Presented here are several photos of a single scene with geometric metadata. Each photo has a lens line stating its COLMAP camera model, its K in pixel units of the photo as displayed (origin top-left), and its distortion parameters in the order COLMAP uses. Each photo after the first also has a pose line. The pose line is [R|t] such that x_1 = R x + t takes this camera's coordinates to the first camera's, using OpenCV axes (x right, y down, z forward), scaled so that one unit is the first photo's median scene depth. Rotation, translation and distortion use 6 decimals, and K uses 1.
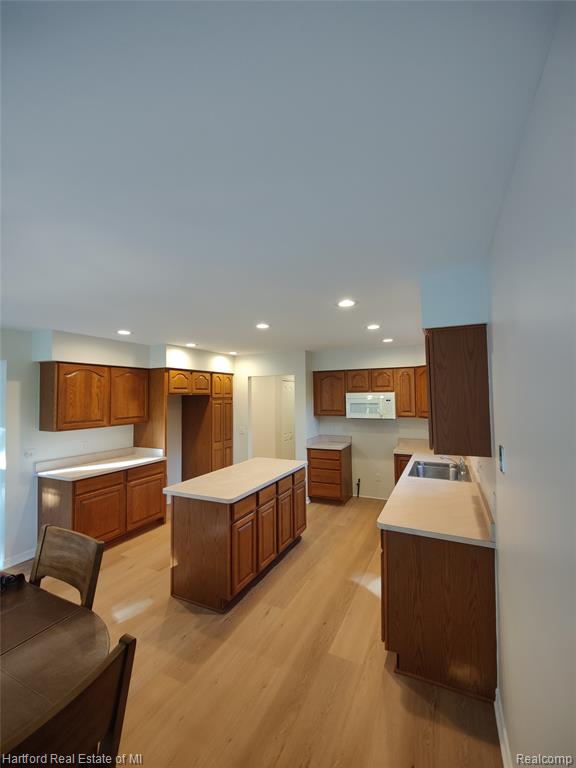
lens RADIAL K [[332.3, 0, 286.8], [0, 332.3, 381.6], [0, 0, 1]] dist [0.020689, -0.005524]
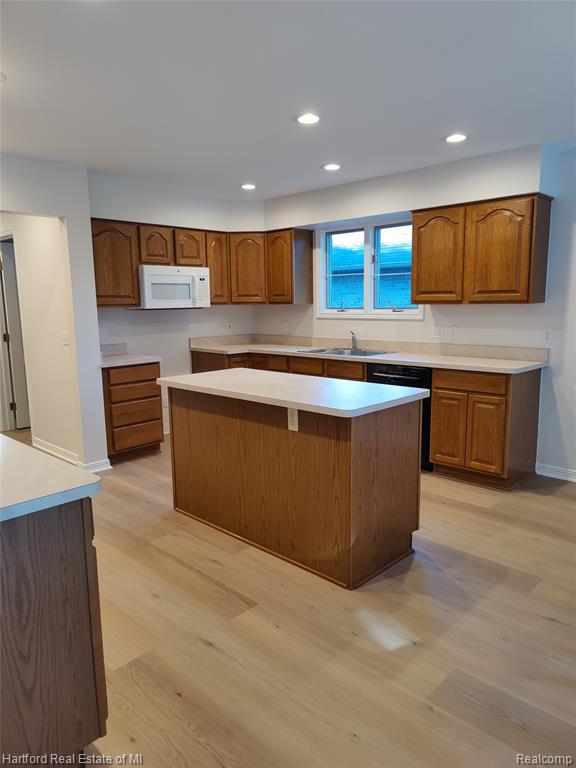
lens RADIAL K [[538.1, 0, 286.1], [0, 538.1, 383.7], [0, 0, 1]] dist [0.033082, -0.003759]
pose [[0.312814, -0.135103, 0.940157, -0.923474], [-0.026424, 0.988211, 0.150801, 0.128415], [-0.949447, -0.072015, 0.305556, 0.666895]]
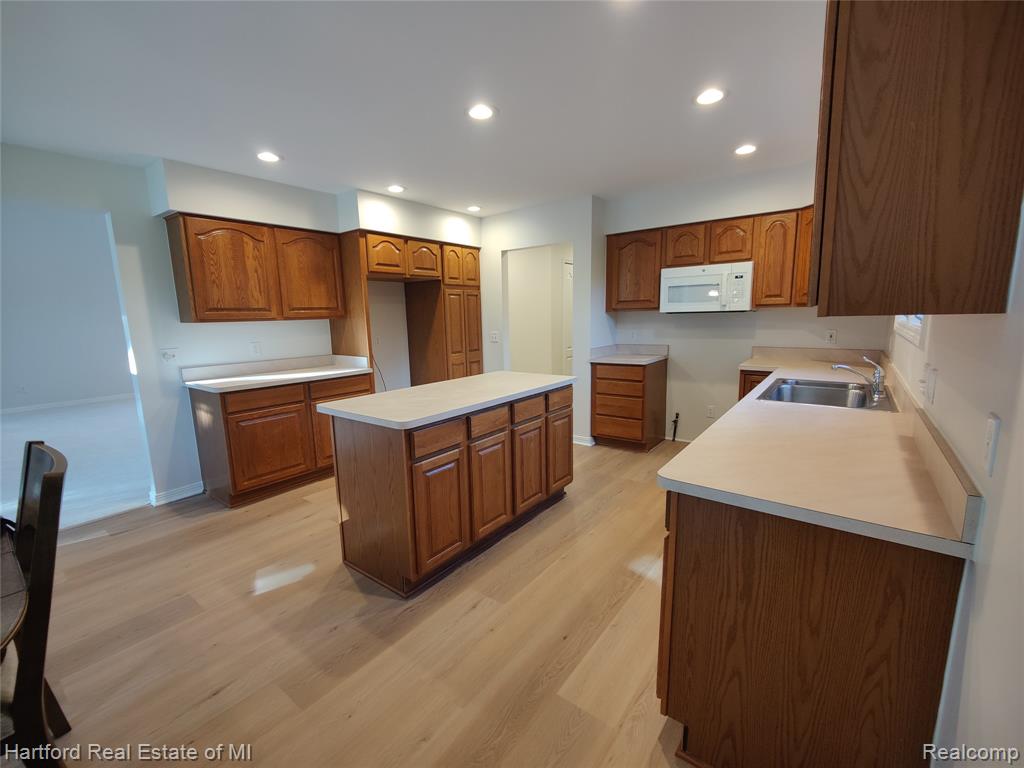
lens RADIAL K [[443.1, 0, 510.2], [0, 443.1, 382.5], [0, 0, 1]] dist [0.020689, -0.005524]
pose [[0.979976, 0.020815, -0.198025, 0.109933], [0.019182, 0.980026, 0.197943, 0.099801], [0.198190, -0.197778, 0.960003, 0.232625]]
